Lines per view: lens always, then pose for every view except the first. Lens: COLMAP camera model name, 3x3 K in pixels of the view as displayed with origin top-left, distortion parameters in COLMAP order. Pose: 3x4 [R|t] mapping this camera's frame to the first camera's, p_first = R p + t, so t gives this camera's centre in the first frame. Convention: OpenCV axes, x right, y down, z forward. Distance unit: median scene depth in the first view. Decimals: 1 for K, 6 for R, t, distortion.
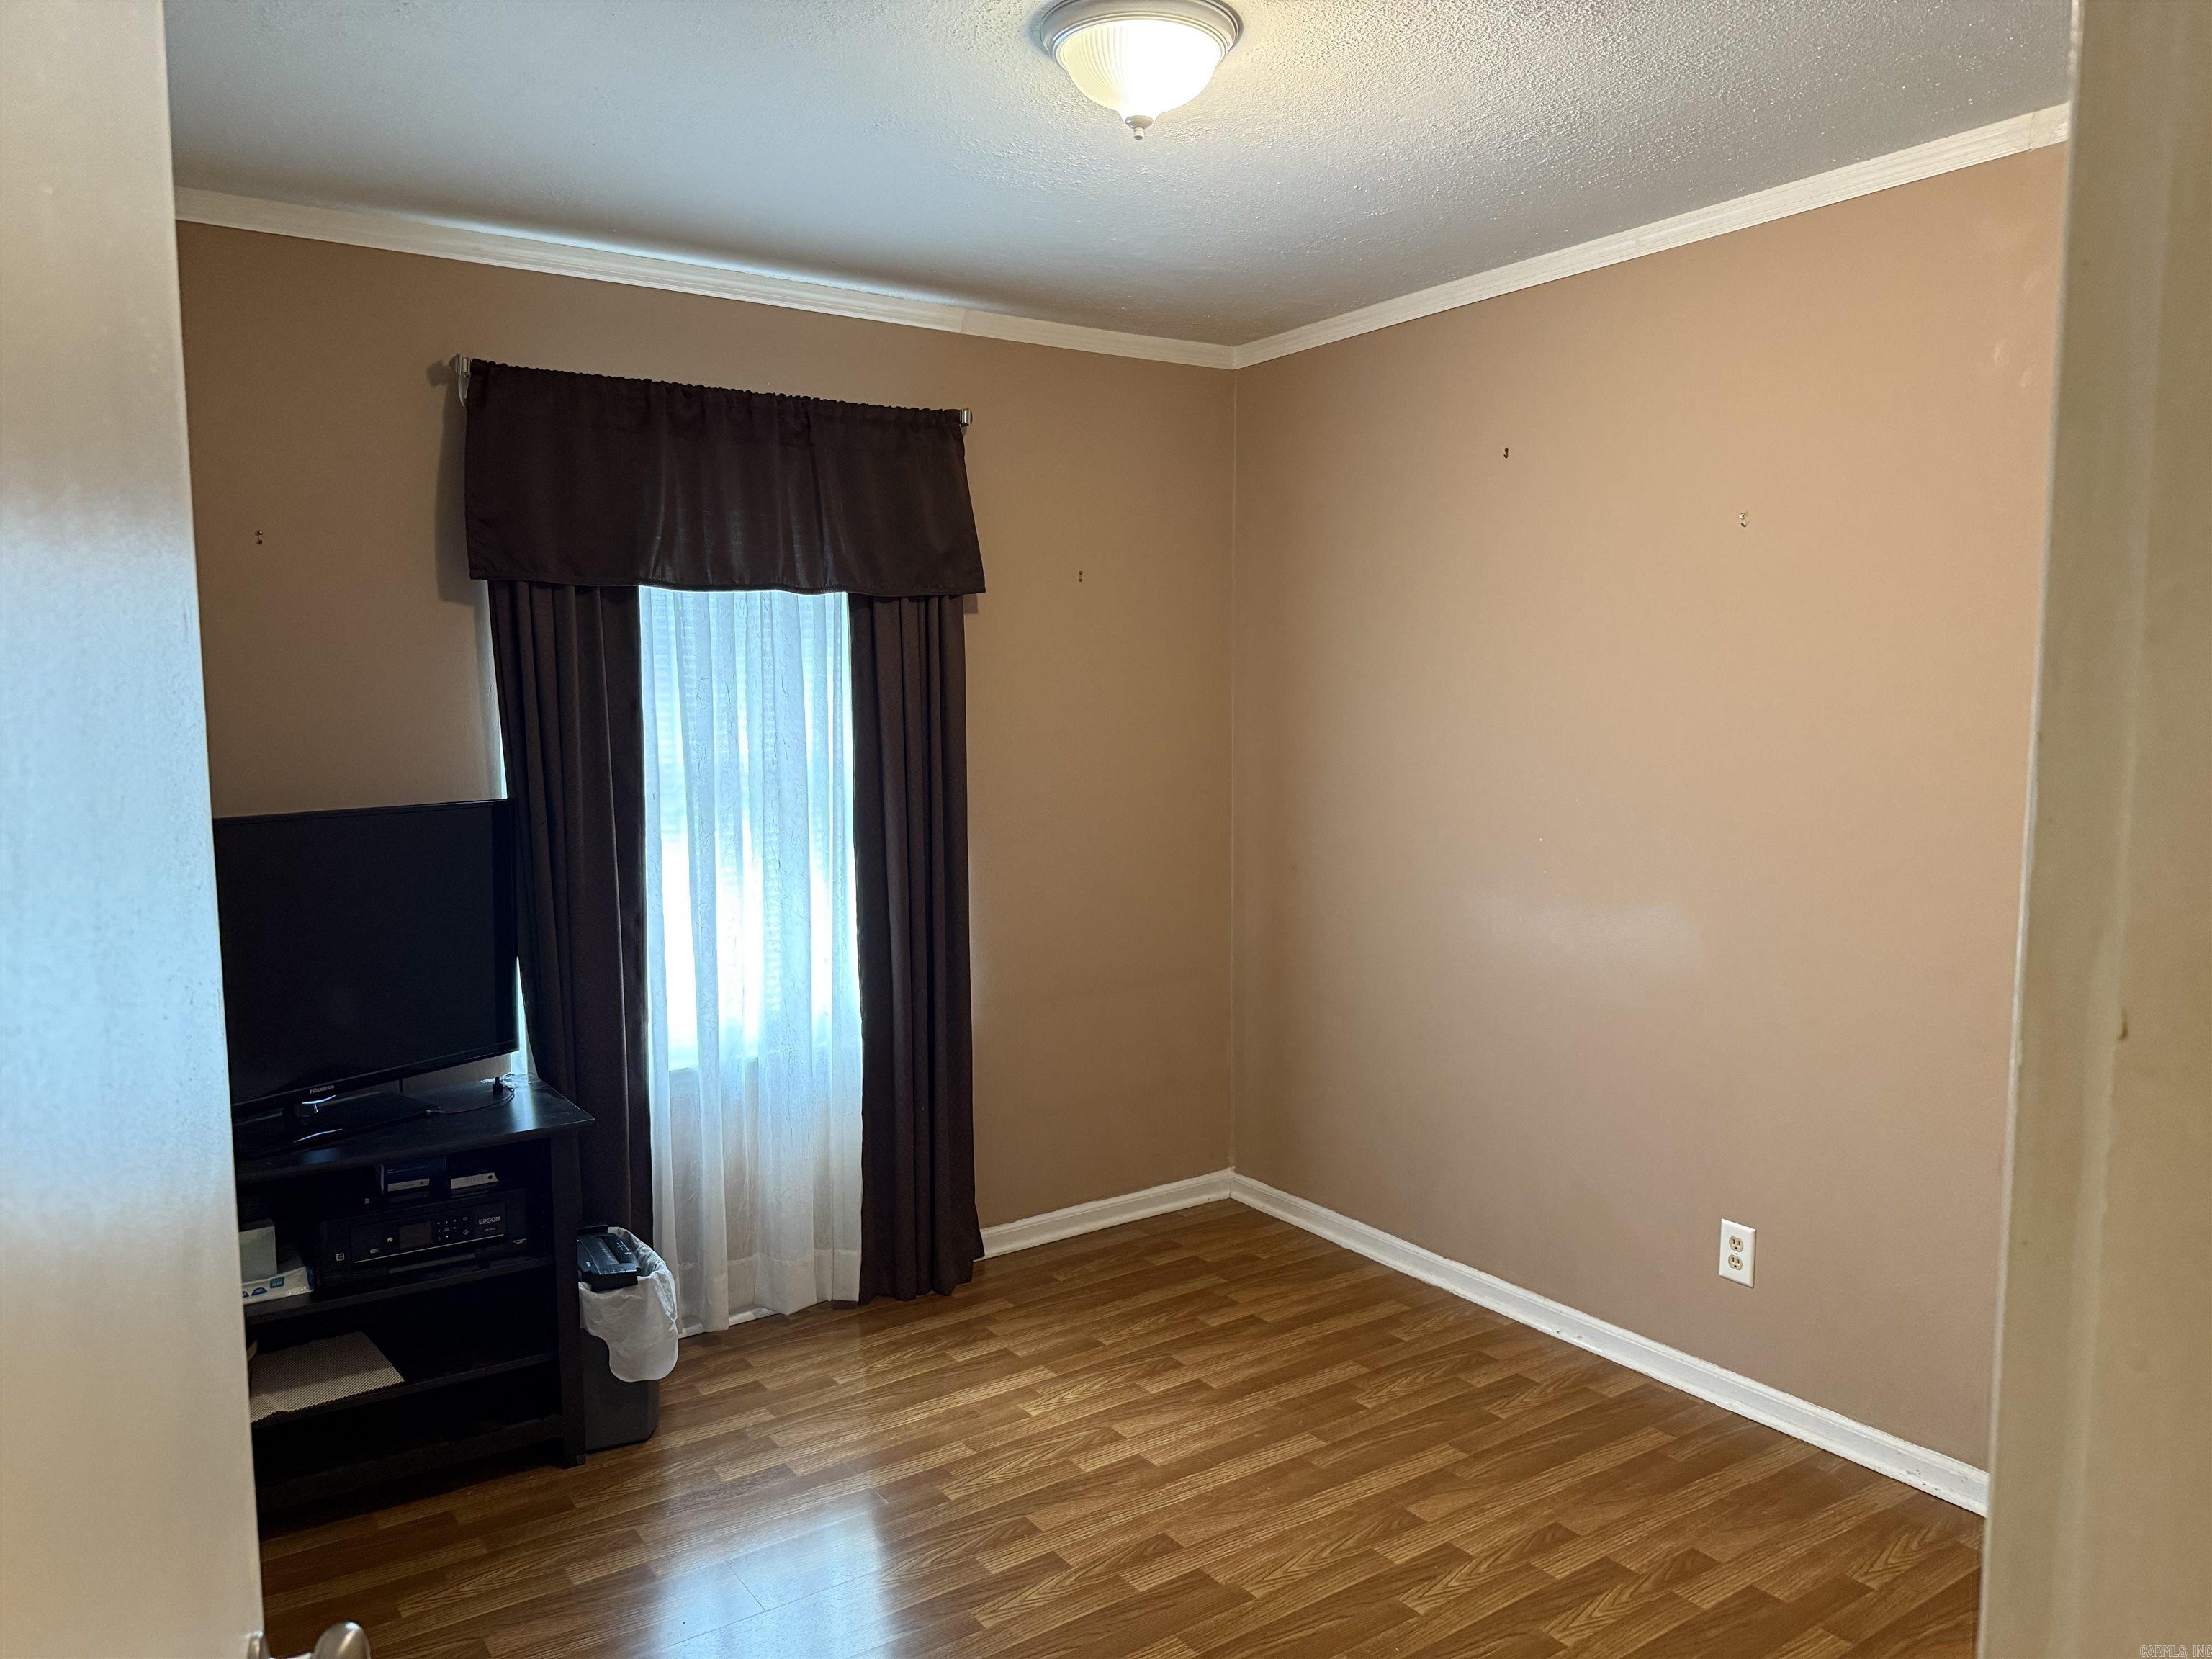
lens RADIAL K [[1565.3, 0, 1103.1], [0, 1565.3, 844.3], [0, 0, 1]] dist [-0.001788, -0.057664]
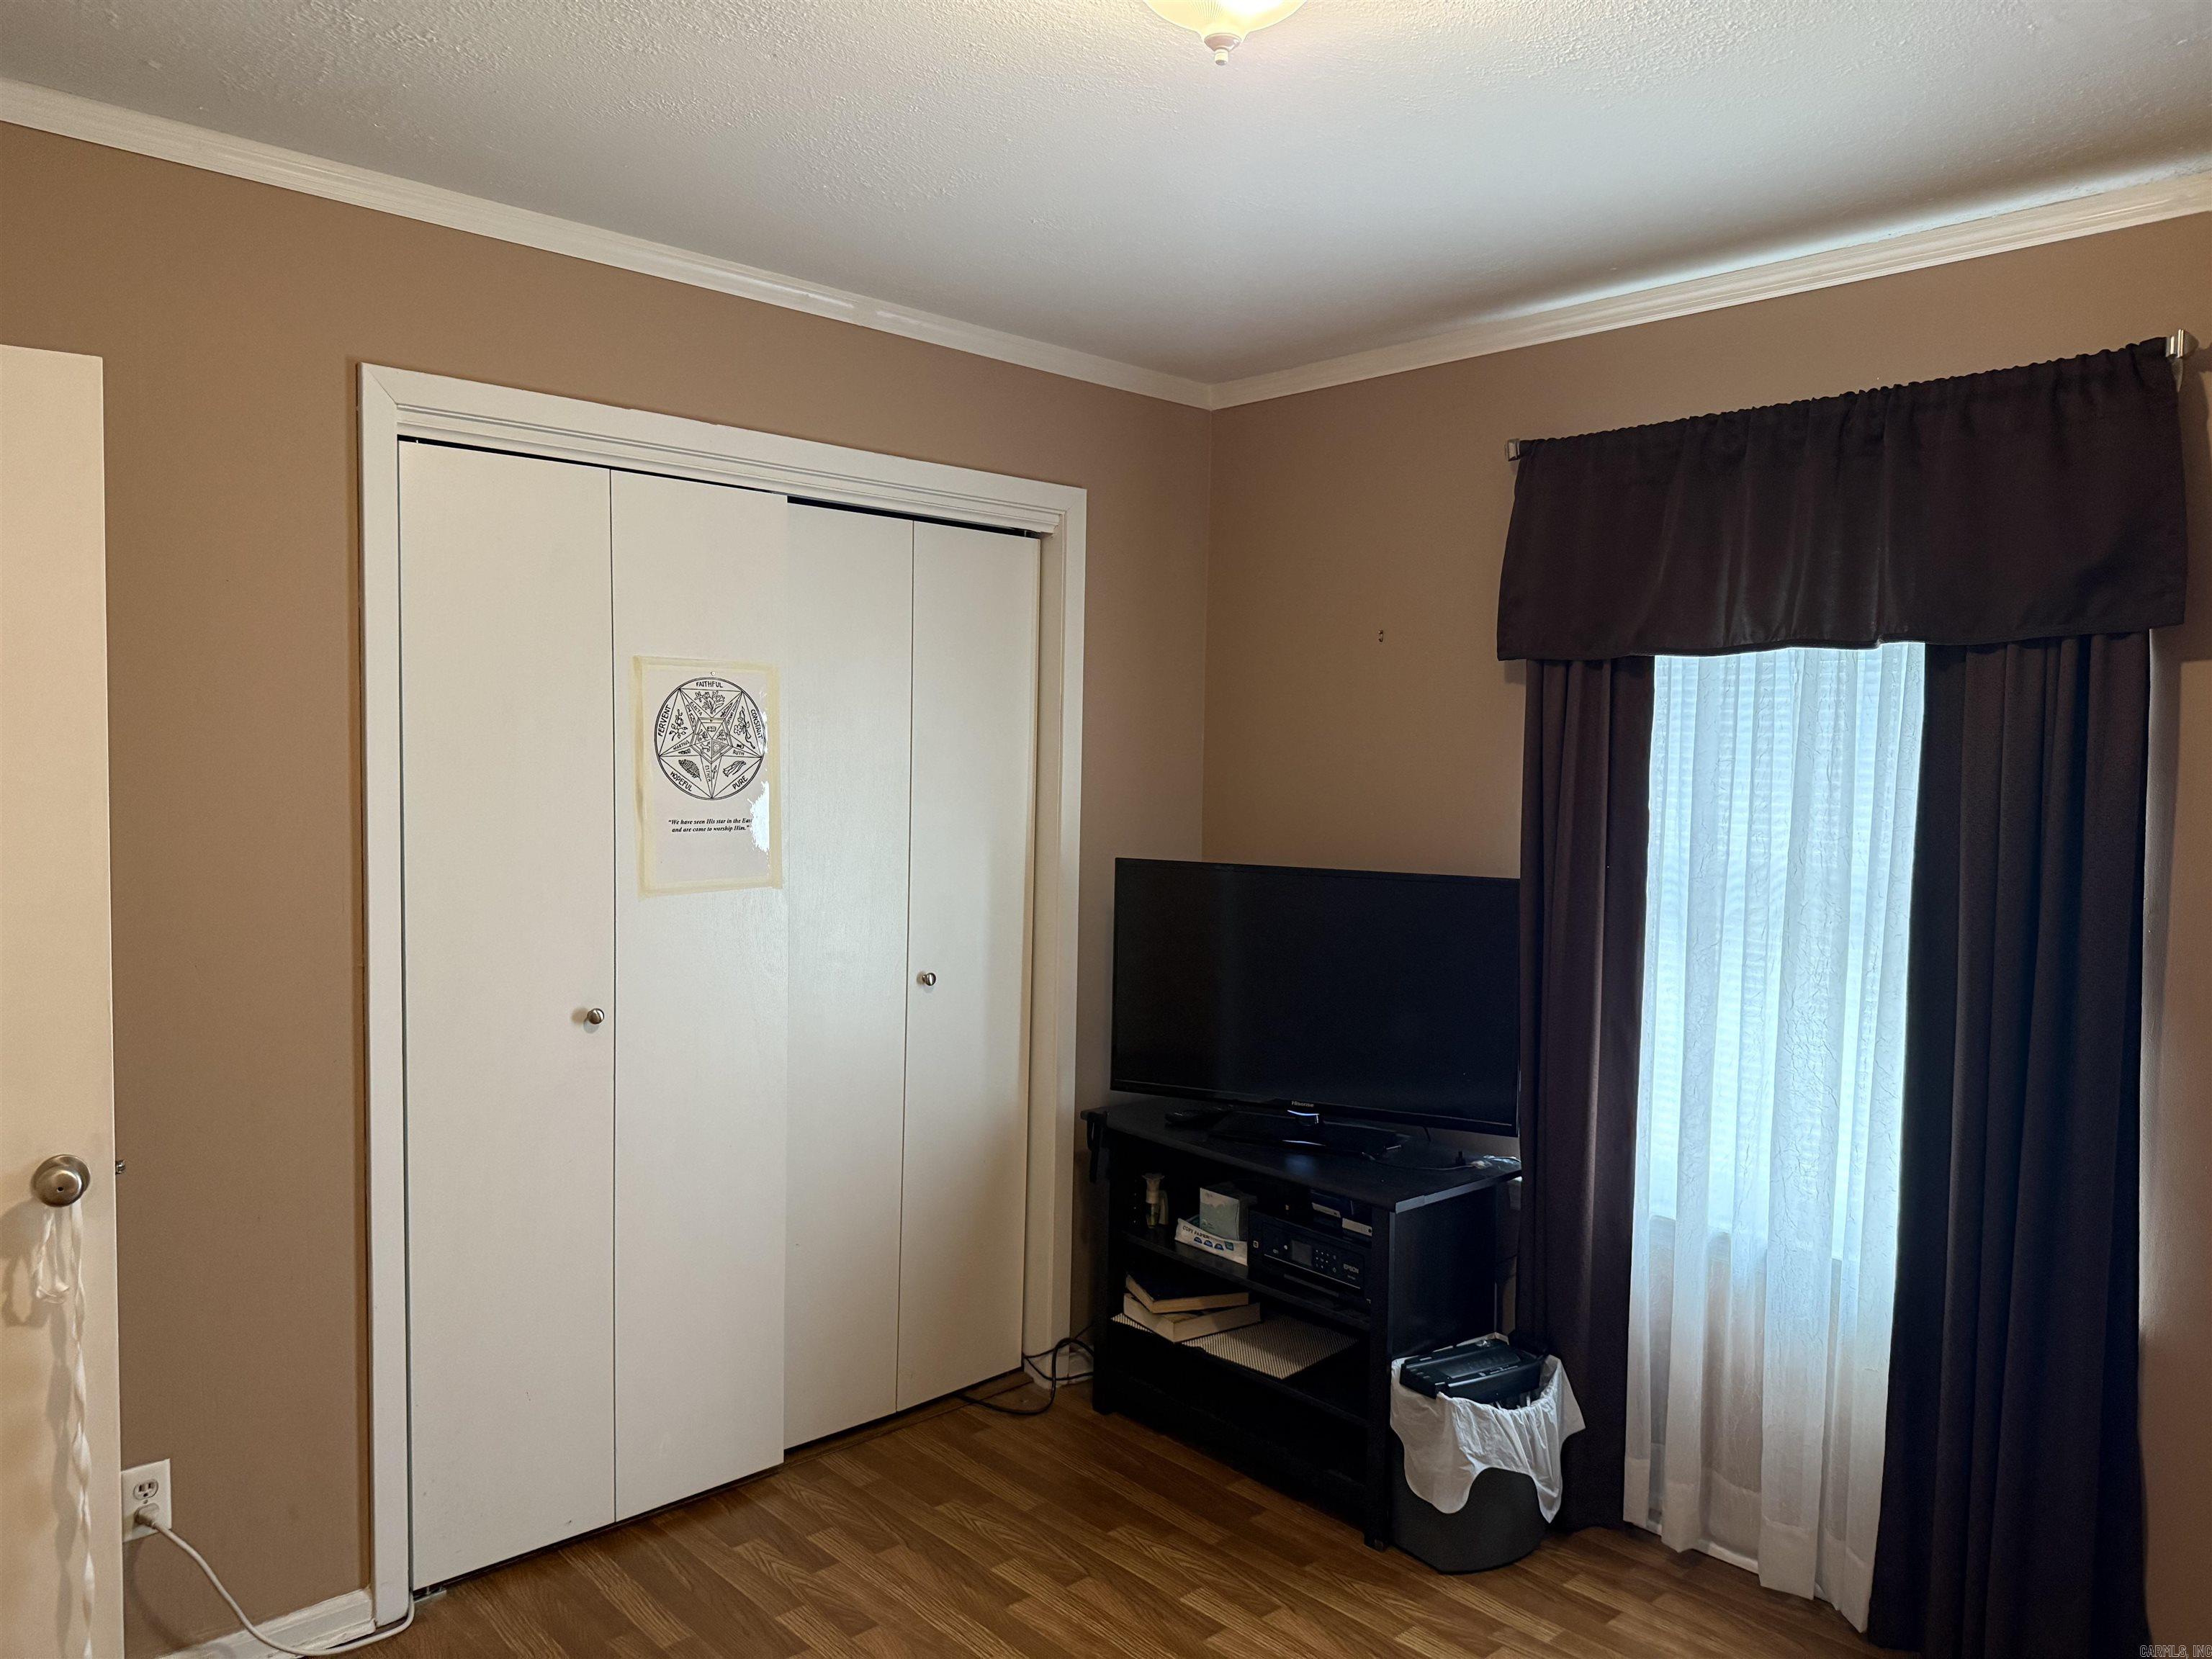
lens RADIAL K [[1531.7, 0, 1104.9], [0, 1531.7, 836.3], [0, 0, 1]] dist [0.051353, -0.084075]
pose [[0.137293, 0.058754, -0.988786, 0.552536], [-0.116702, 0.992246, 0.042756, -0.067923], [0.983632, 0.109524, 0.143085, 0.611505]]
